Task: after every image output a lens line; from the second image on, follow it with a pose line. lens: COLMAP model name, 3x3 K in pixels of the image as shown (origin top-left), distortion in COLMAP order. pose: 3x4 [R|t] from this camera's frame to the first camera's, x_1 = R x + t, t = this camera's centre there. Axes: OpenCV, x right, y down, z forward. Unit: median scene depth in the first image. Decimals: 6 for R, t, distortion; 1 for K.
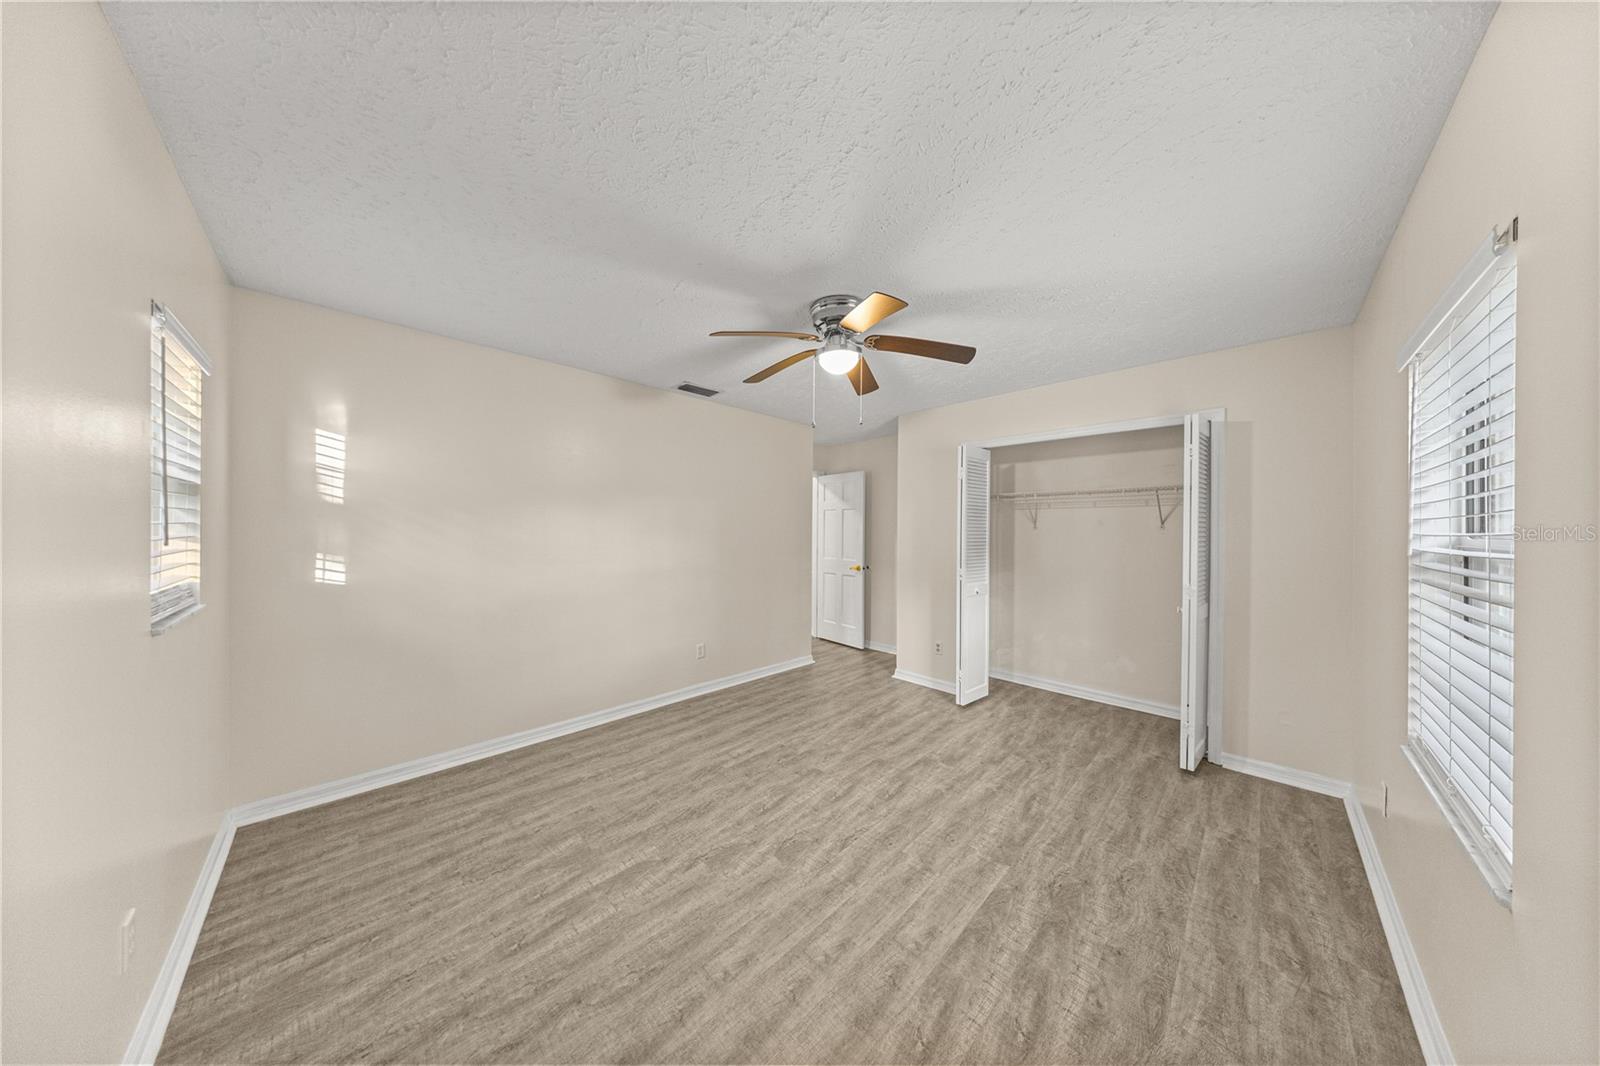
lens RADIAL K [[466.2, 0, 798.8], [0, 466.2, 530.6], [0, 0, 1]] dist [-0.011901, 0.002093]
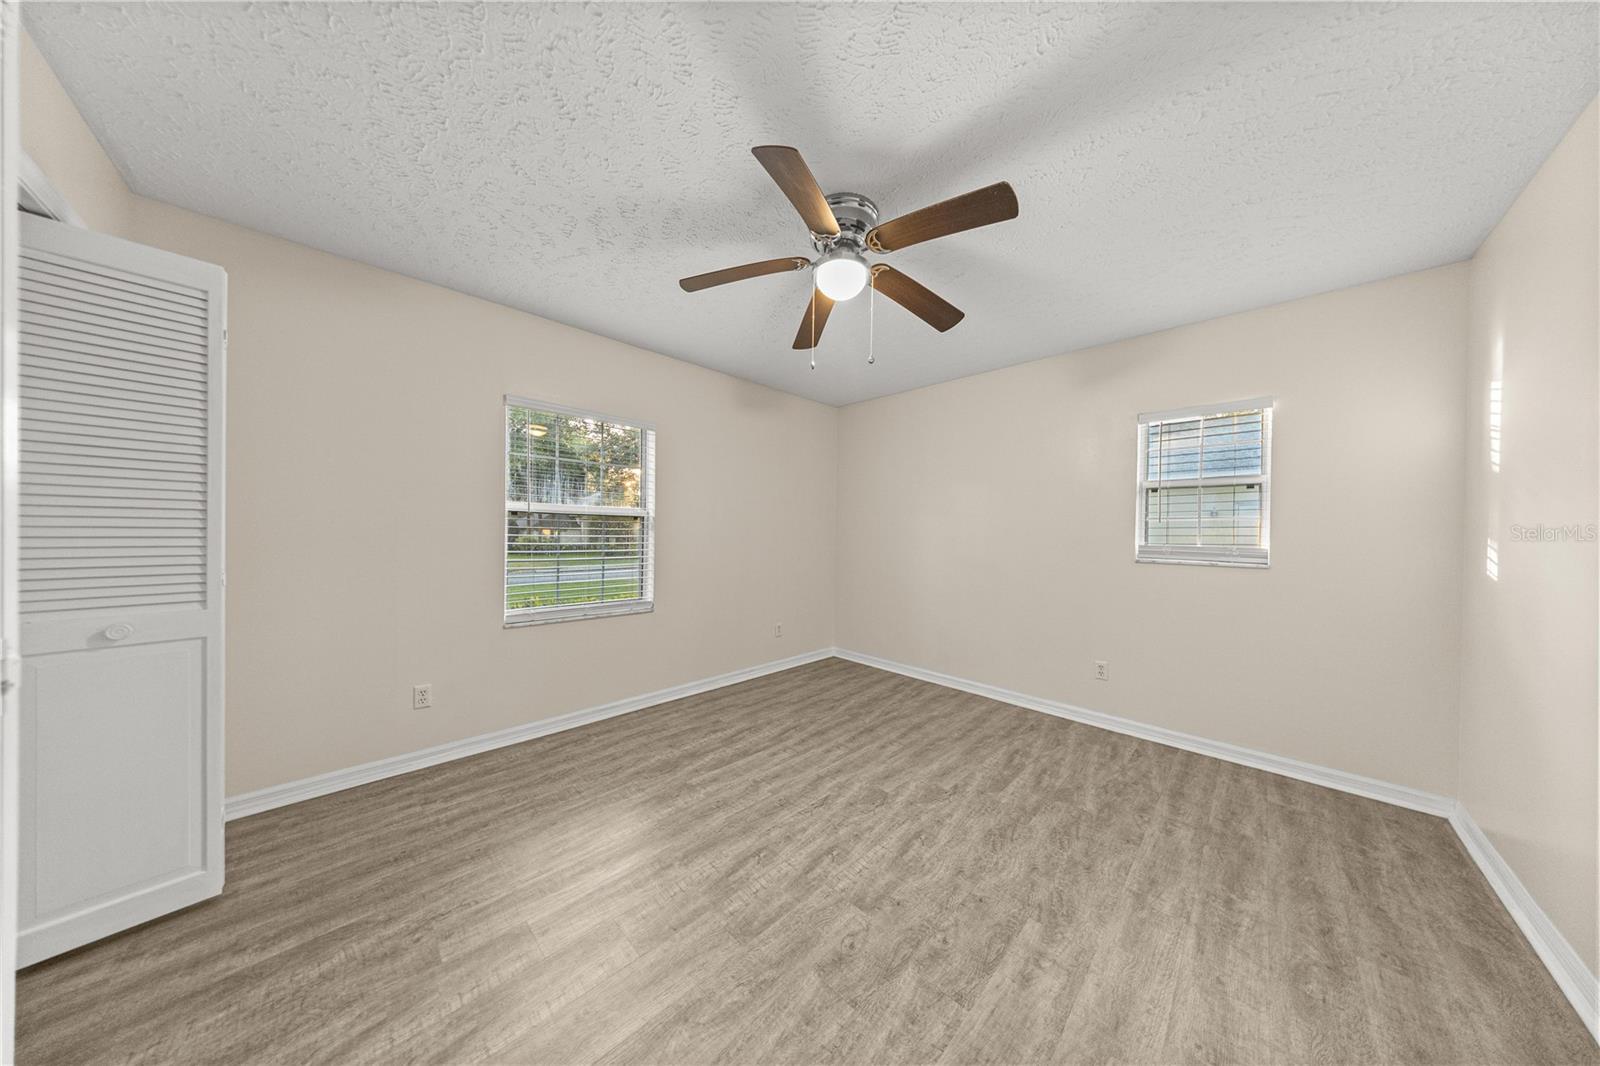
lens RADIAL K [[466.2, 0, 798.8], [0, 466.2, 530.6], [0, 0, 1]] dist [-0.011901, 0.002093]
pose [[-0.999765, -0.021675, -0.000289, 0.168621], [-0.021674, 0.999753, -0.004868, 0.075241], [0.000394, -0.004860, -0.999988, 2.040872]]
